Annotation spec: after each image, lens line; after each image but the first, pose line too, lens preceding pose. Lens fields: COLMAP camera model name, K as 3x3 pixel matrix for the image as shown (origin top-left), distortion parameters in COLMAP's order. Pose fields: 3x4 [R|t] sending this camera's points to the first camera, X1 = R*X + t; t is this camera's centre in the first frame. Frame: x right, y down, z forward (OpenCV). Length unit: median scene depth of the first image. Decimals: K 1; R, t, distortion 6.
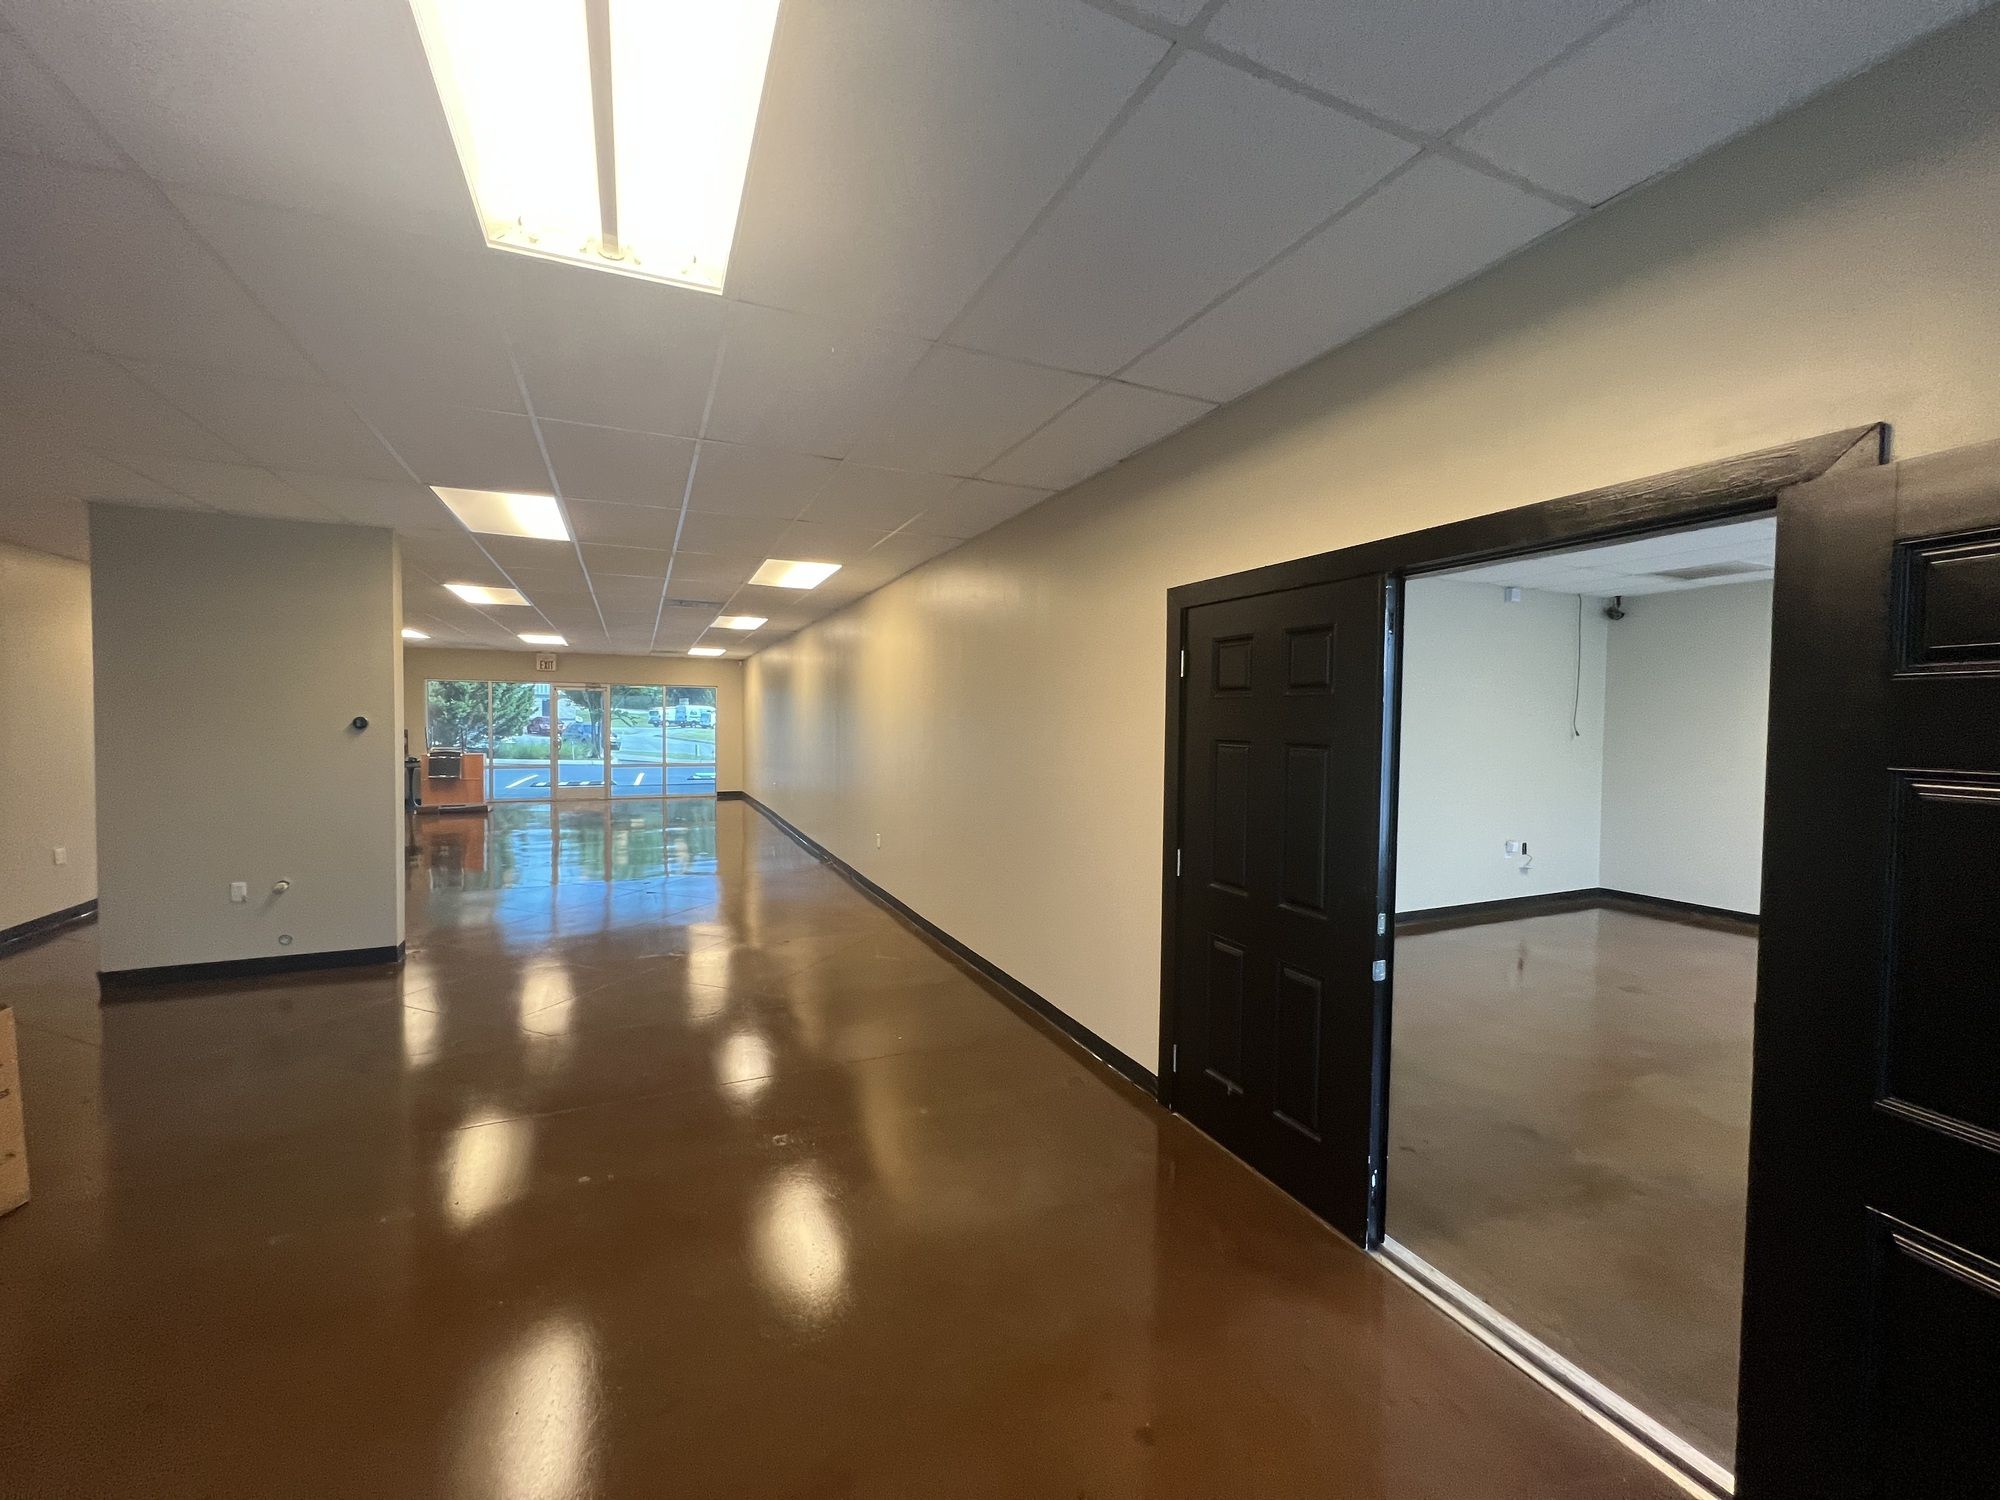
lens RADIAL K [[795.9, 0, 996.0], [0, 795.9, 747.5], [0, 0, 1]] dist [-0.000226, -0.000134]
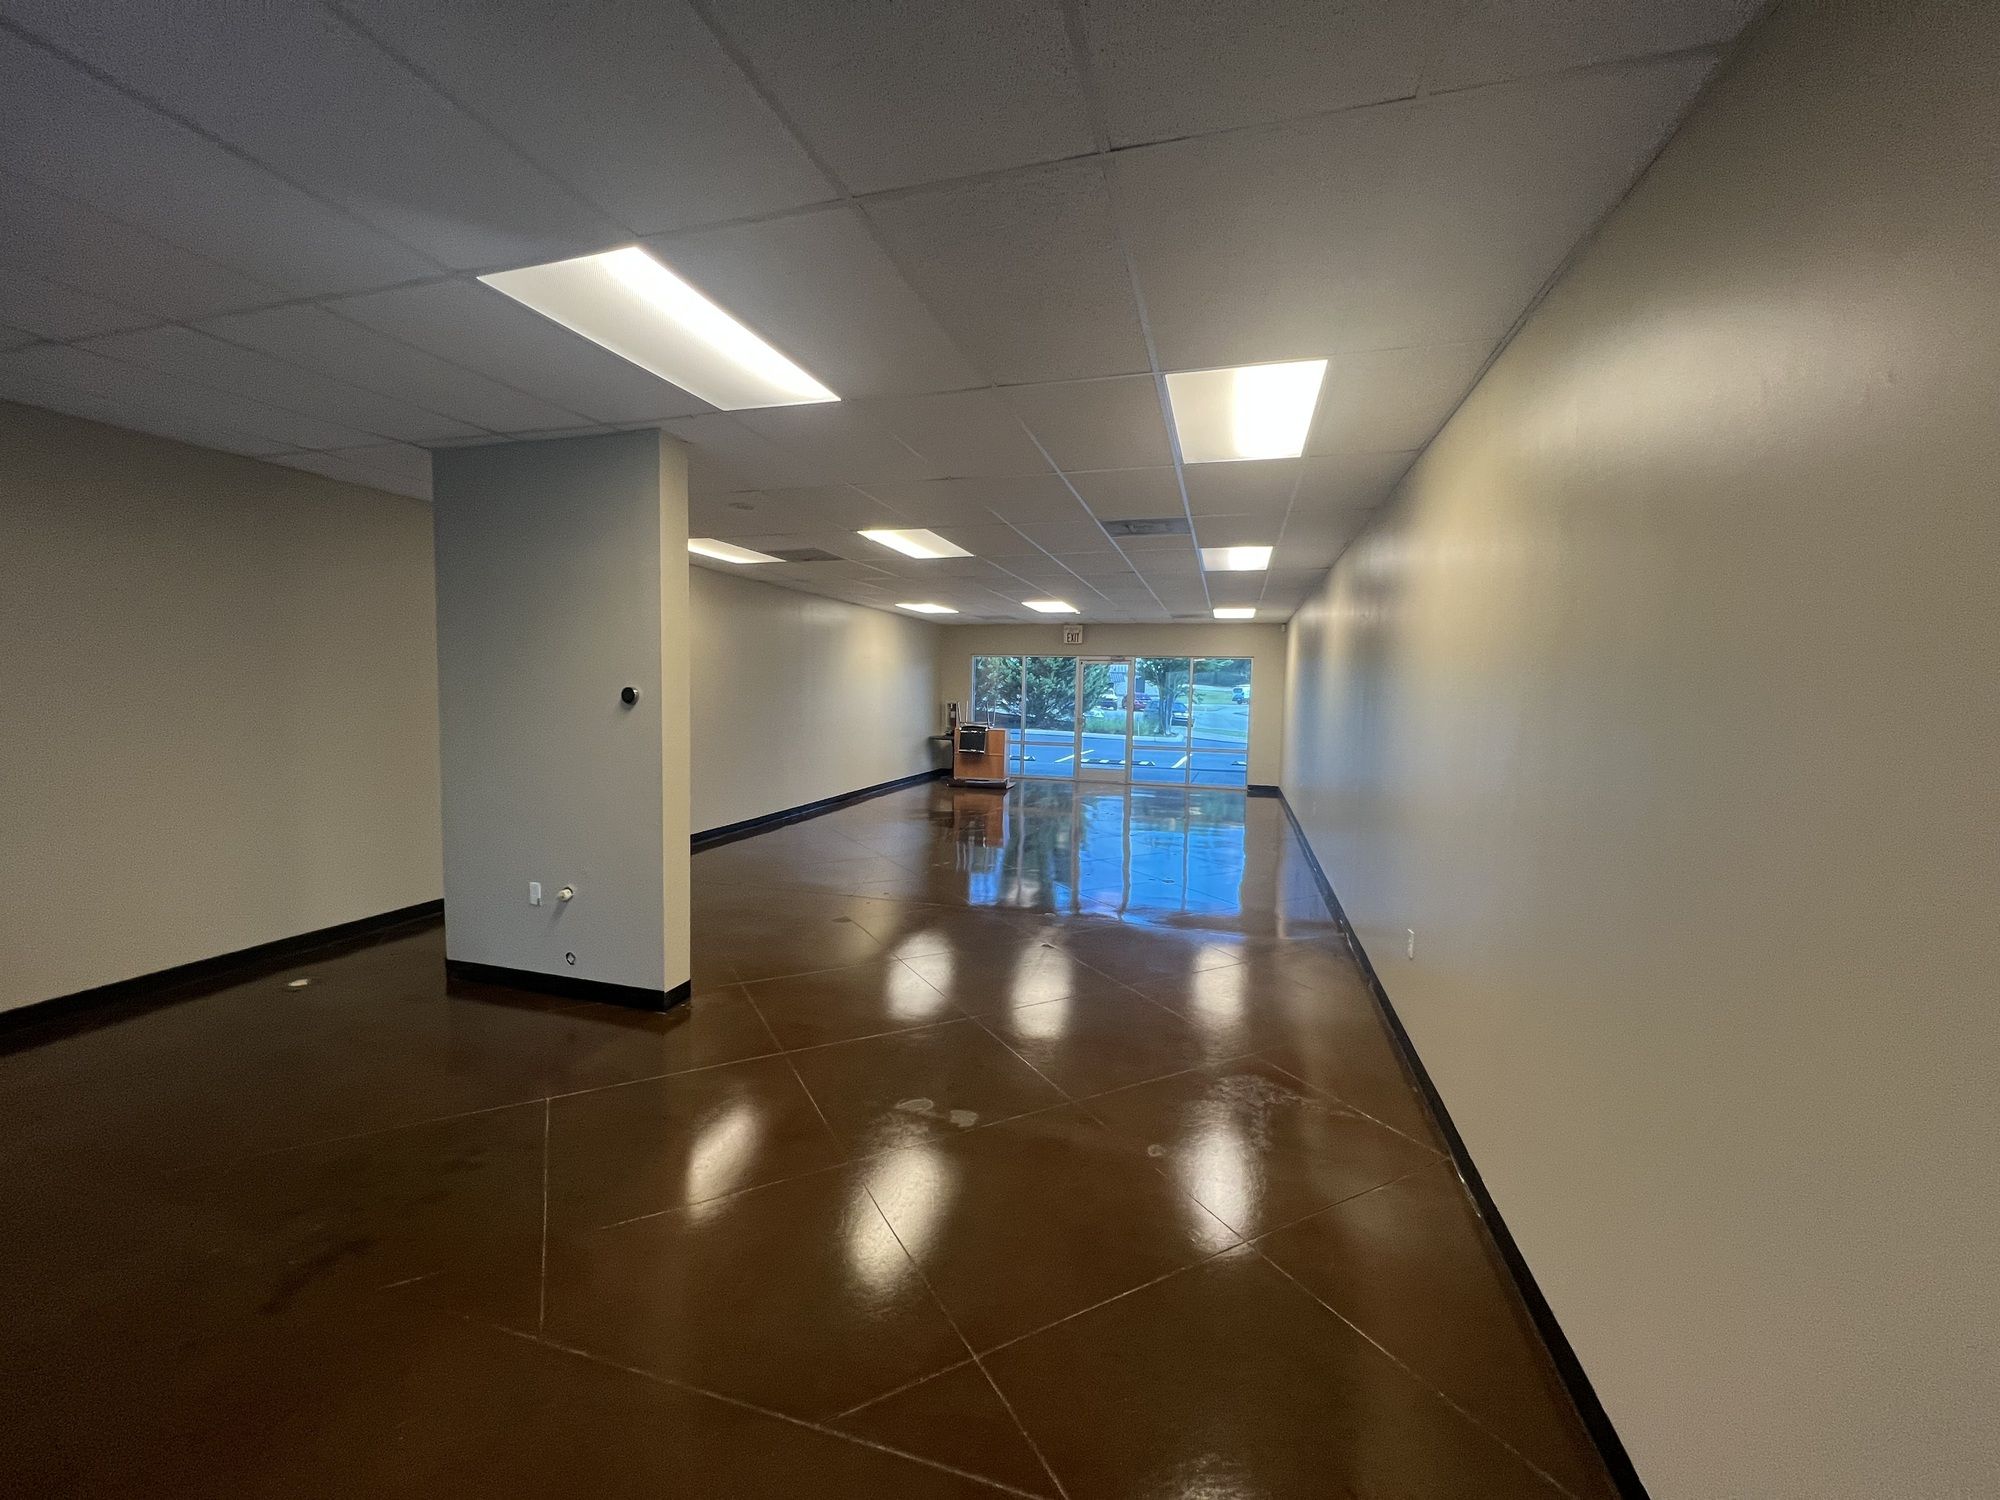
lens RADIAL K [[795.9, 0, 996.0], [0, 795.9, 747.5], [0, 0, 1]] dist [-0.000226, -0.000134]
pose [[0.755287, 0.053352, -0.653219, -0.013666], [-0.035352, 0.998547, 0.040681, -0.009565], [0.654440, -0.007634, 0.756075, 0.255281]]
